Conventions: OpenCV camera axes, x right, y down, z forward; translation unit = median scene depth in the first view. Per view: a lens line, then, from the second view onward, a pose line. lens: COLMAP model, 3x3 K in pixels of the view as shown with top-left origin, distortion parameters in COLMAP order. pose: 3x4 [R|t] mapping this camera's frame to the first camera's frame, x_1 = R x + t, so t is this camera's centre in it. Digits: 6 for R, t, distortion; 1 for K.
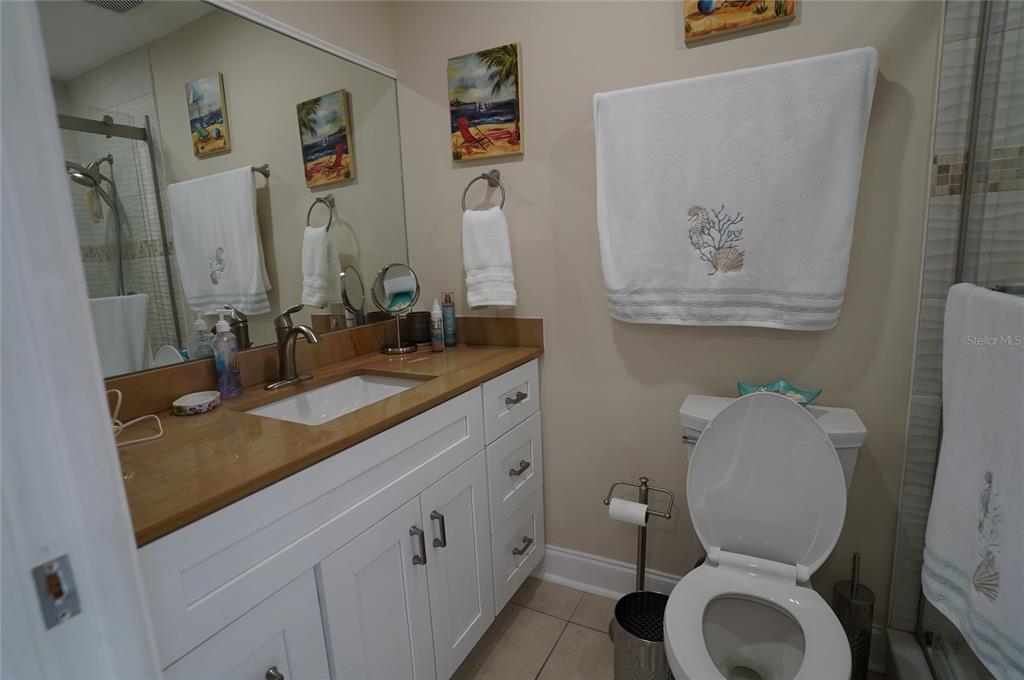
lens RADIAL K [[503.9, 0, 506.5], [0, 503.9, 337.0], [0, 0, 1]] dist [-0.070034, 0.029094]
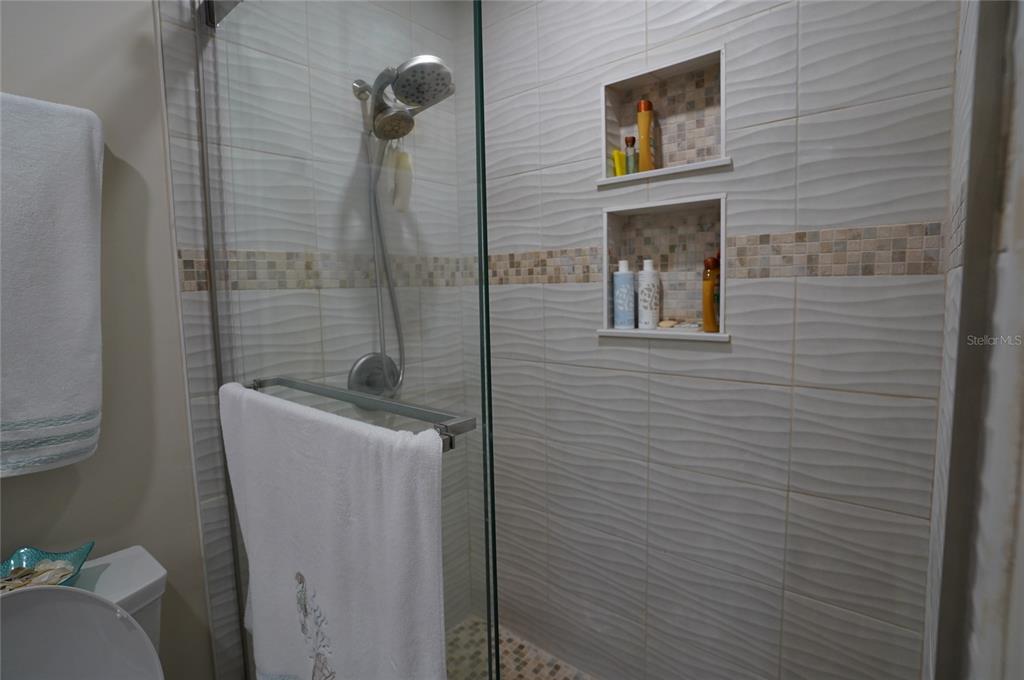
lens RADIAL K [[503.9, 0, 510.7], [0, 503.9, 334.5], [0, 0, 1]] dist [-0.070034, 0.029094]
pose [[0.219308, -0.050756, 0.974334, 0.075685], [0.176079, 0.984307, 0.011642, -0.092678], [-0.959635, 0.169007, 0.224804, 0.164449]]
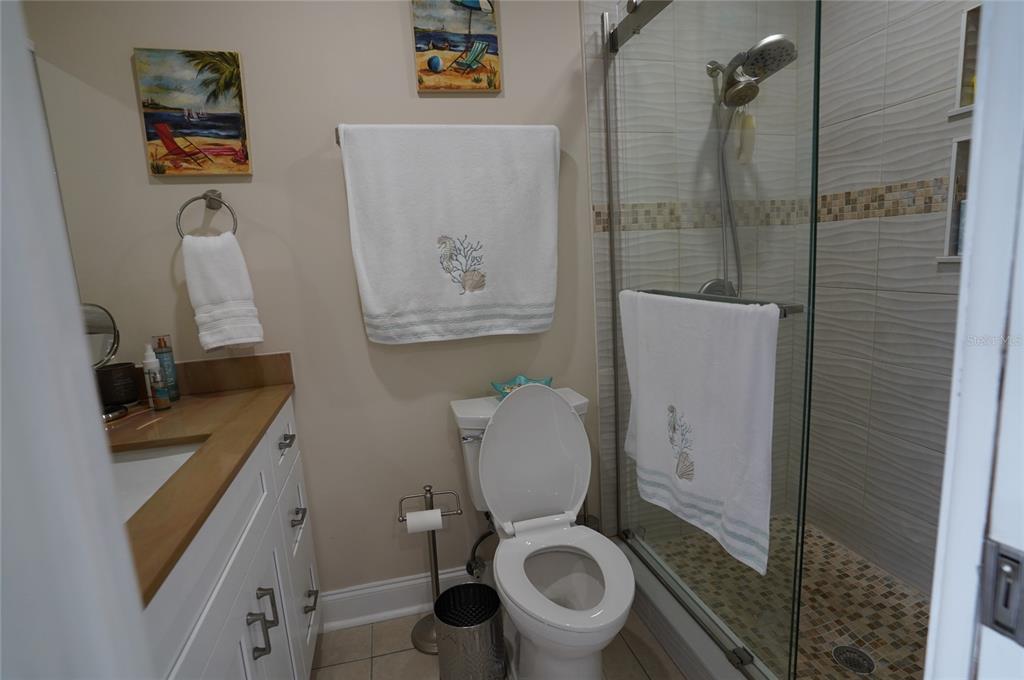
lens RADIAL K [[503.9, 0, 509.3], [0, 503.9, 334.8], [0, 0, 1]] dist [-0.070034, 0.029094]
pose [[0.740736, -0.102047, 0.664001, -0.302601], [0.137379, 0.990518, -0.001028, -0.015664], [-0.657600, 0.091981, 0.747731, 0.057639]]
